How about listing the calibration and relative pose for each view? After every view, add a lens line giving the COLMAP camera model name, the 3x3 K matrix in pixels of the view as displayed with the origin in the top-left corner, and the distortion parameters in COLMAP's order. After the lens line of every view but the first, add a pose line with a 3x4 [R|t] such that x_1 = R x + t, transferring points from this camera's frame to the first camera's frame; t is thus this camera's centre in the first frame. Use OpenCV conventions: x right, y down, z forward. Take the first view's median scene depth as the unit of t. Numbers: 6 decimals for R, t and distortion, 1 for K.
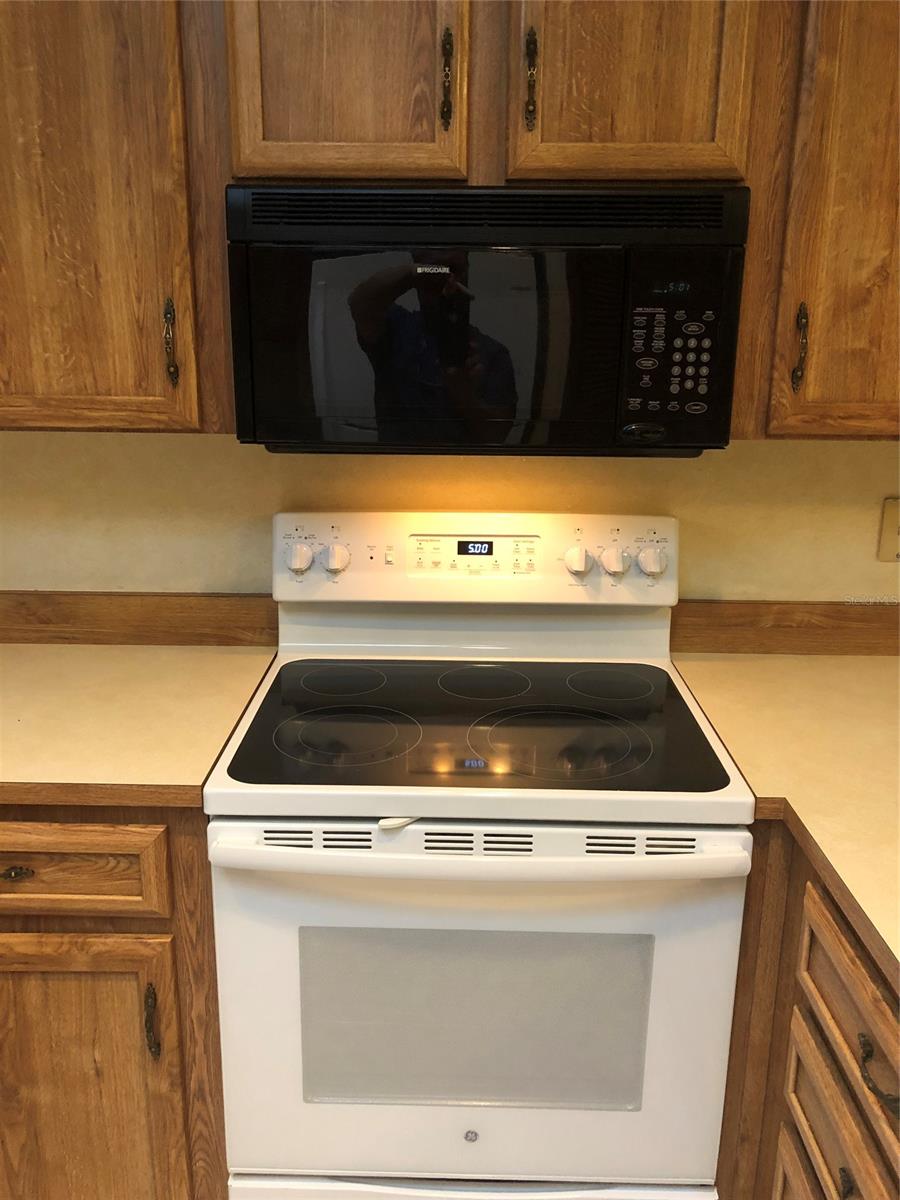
lens RADIAL K [[985.9, 0, 445.2], [0, 985.9, 585.4], [0, 0, 1]] dist [0.035995, -0.043394]
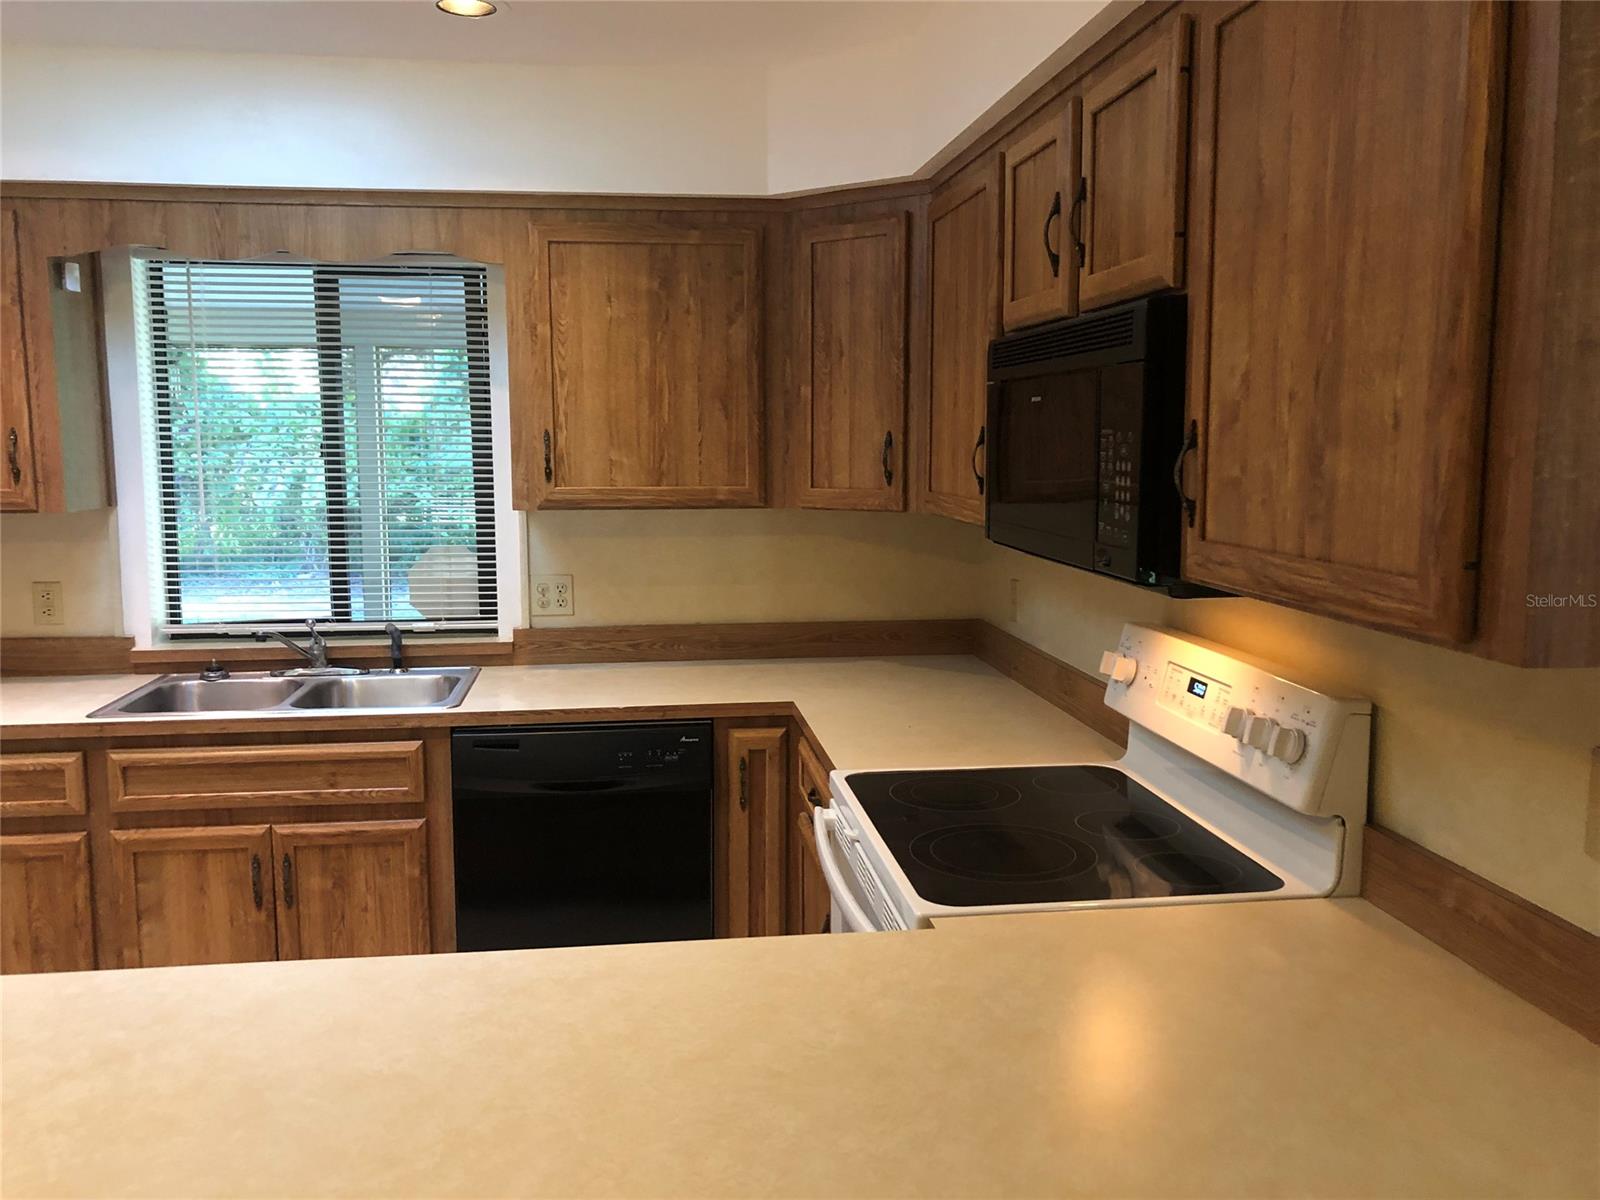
lens RADIAL K [[1314.5, 0, 791.4], [0, 1314.5, 593.8], [0, 0, 1]] dist [0.035995, -0.043394]
pose [[0.138229, 0.109341, -0.984346, 1.406857], [-0.246429, 0.966427, 0.072746, -0.143430], [0.959253, 0.232516, 0.160534, 0.535542]]
